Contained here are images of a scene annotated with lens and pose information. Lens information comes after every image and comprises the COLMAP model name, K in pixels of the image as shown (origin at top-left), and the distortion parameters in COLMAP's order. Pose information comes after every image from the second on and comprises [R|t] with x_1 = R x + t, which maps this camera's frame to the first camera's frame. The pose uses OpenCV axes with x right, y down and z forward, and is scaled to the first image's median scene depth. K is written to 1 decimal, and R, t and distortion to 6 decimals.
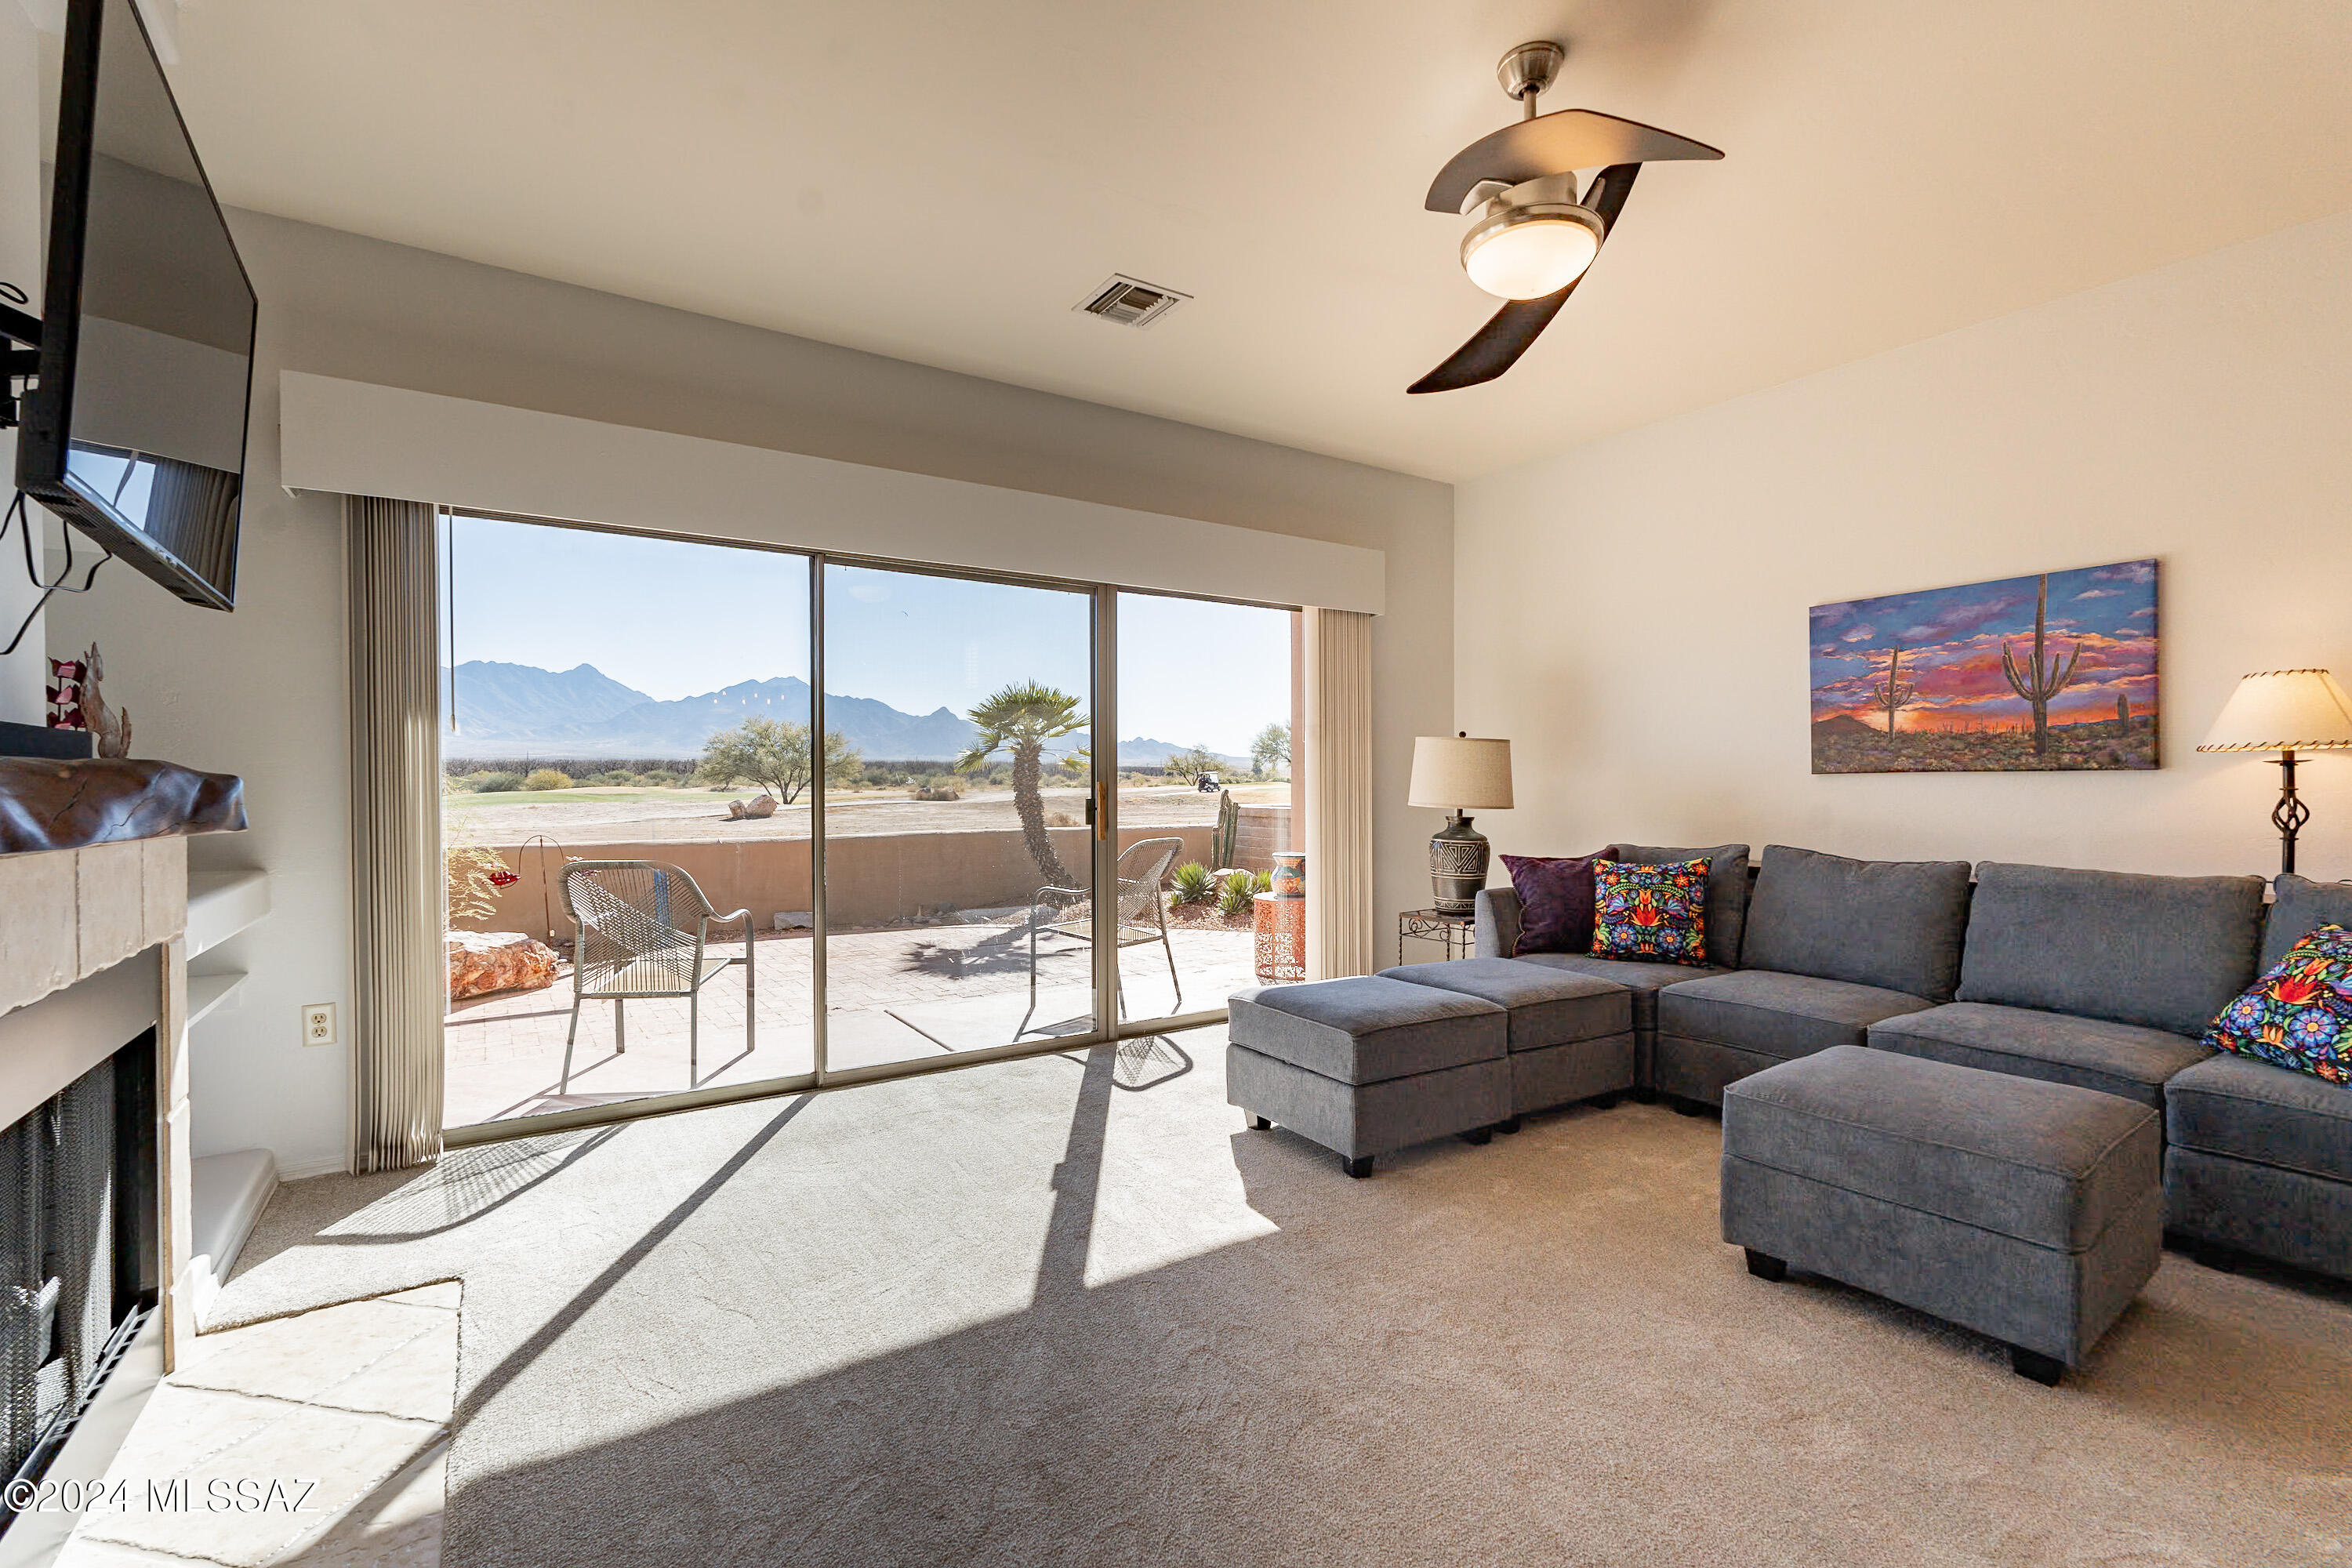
lens RADIAL K [[1027.0, 0, 1179.1], [0, 1027.0, 788.8], [0, 0, 1]] dist [-0.004770, 0.000927]
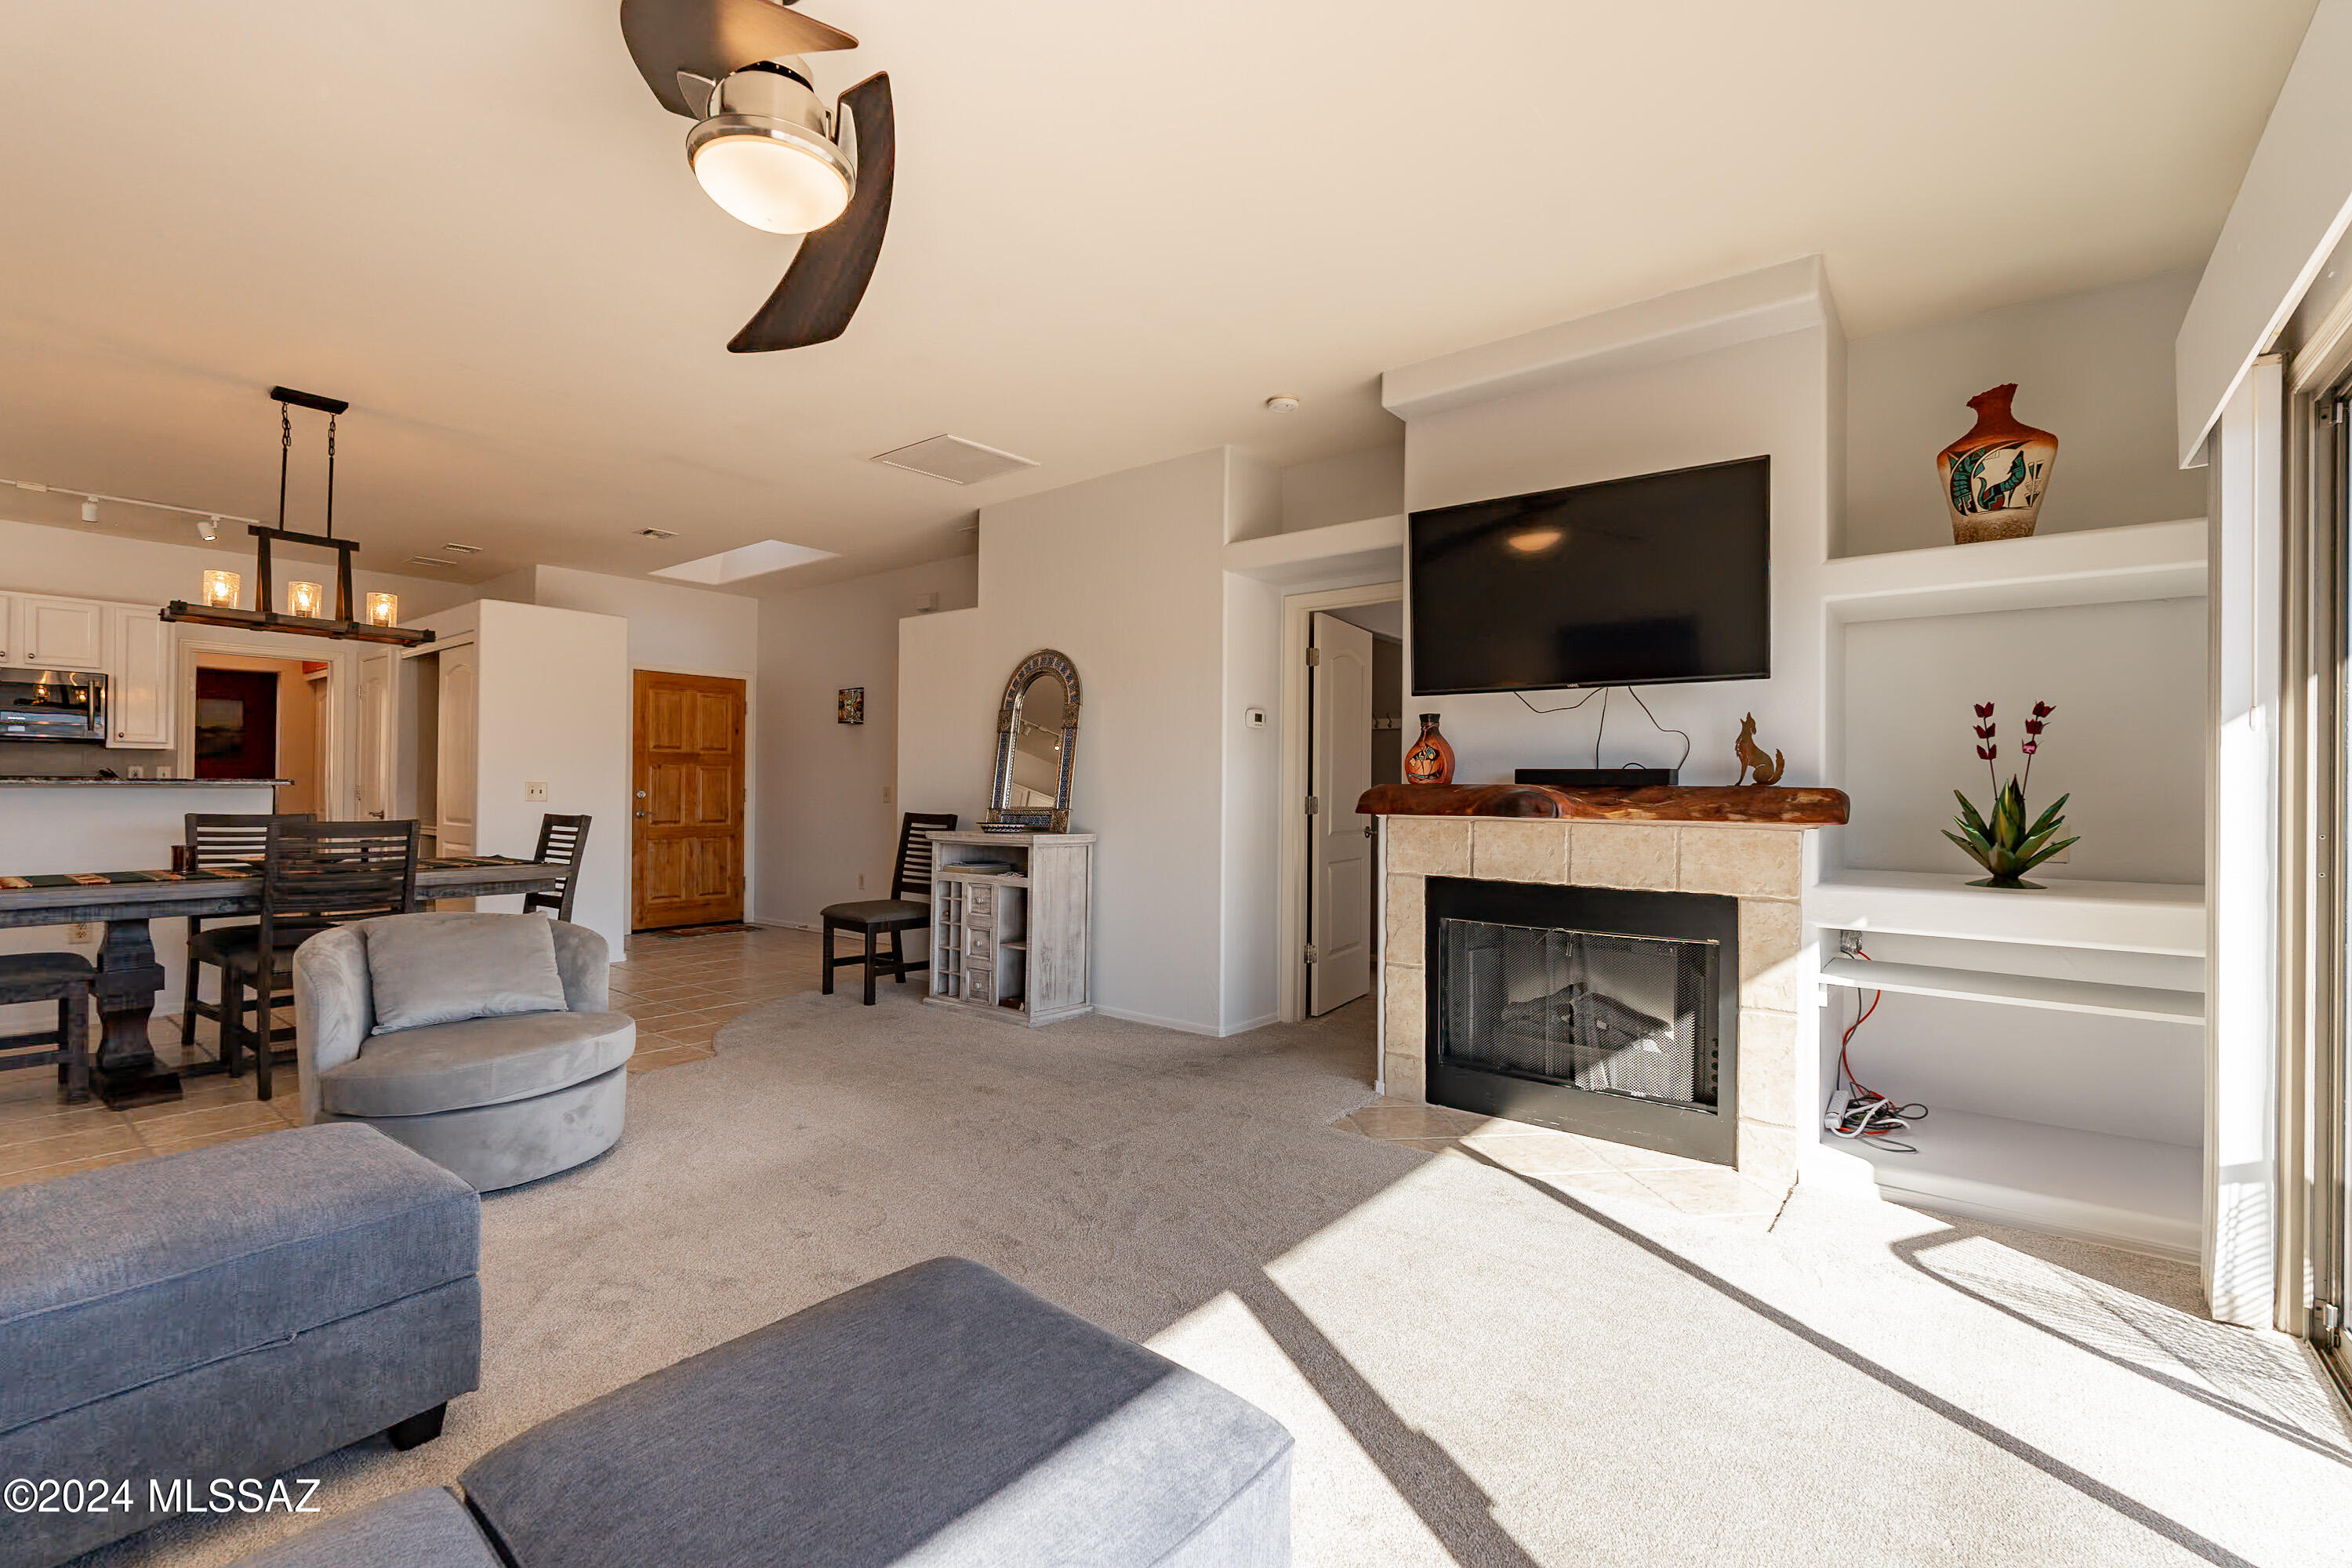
lens RADIAL K [[1027.0, 0, 1173.8], [0, 1027.0, 784.8], [0, 0, 1]] dist [-0.004770, 0.000927]
pose [[-0.952374, -0.007139, -0.304850, 0.180992], [-0.009467, 0.999936, 0.006159, -0.013271], [0.304787, 0.008751, -0.952380, 1.263890]]
